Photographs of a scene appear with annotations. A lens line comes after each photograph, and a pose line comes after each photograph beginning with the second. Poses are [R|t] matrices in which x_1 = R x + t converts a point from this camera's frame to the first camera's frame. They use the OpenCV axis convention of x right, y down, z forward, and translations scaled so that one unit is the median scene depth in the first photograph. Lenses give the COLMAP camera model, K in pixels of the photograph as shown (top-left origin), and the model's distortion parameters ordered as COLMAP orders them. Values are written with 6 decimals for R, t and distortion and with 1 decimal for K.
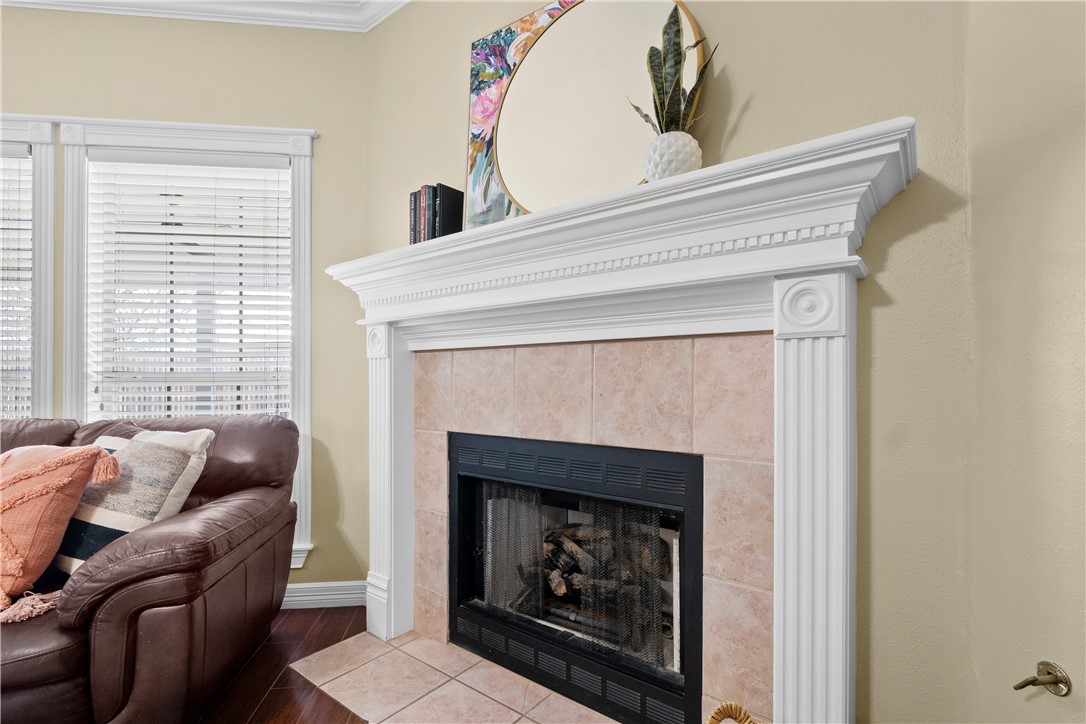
lens RADIAL K [[502.8, 0, 536.8], [0, 502.8, 381.1], [0, 0, 1]] dist [-0.004828, 0.000740]
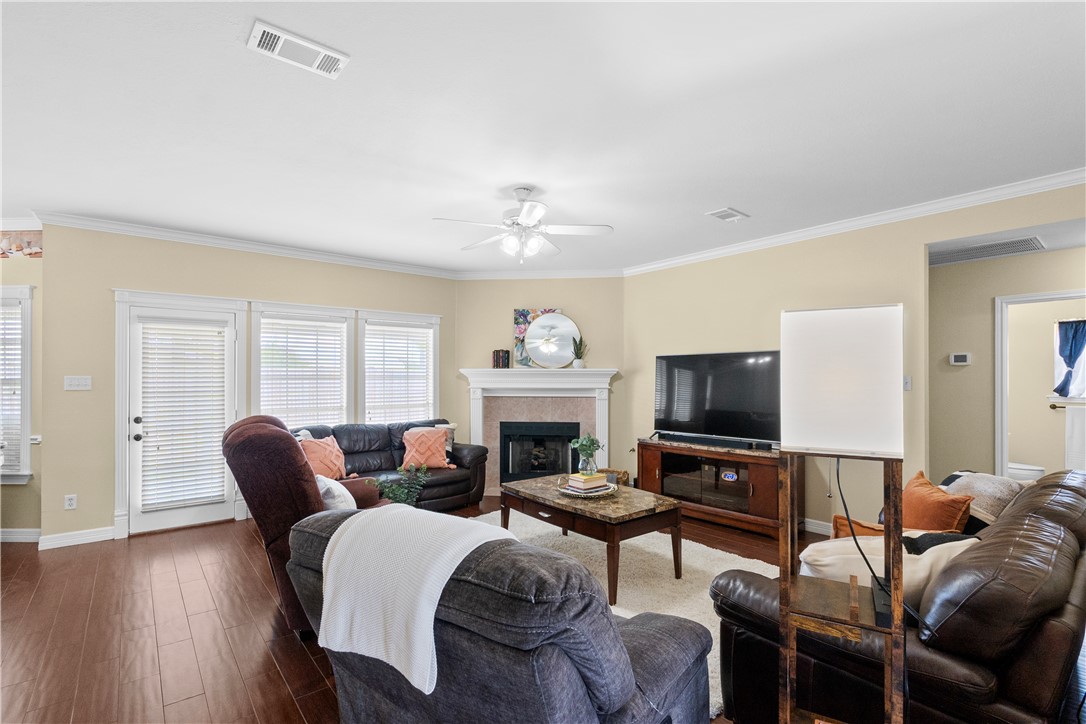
lens RADIAL K [[502.8, 0, 539.8], [0, 502.8, 367.5], [0, 0, 1]] dist [-0.004828, 0.000740]
pose [[0.845880, 0.010712, 0.533266, -1.913983], [-0.000997, 0.999828, -0.018502, -0.213749], [-0.533373, 0.015119, 0.845745, -2.127410]]
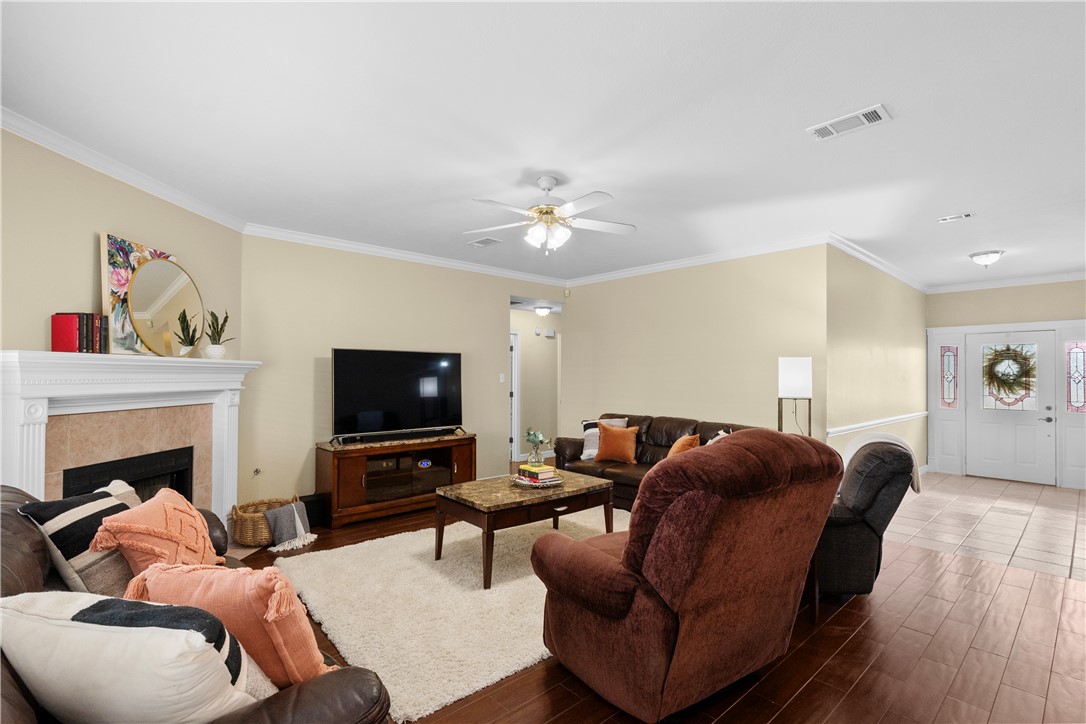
lens RADIAL K [[502.8, 0, 542.5], [0, 502.8, 368.8], [0, 0, 1]] dist [-0.004828, 0.000740]
pose [[-0.577942, 0.006479, 0.816052, -2.473874], [-0.007451, 0.999885, -0.013215, -0.211579], [-0.816044, -0.013718, -0.577828, 0.802818]]
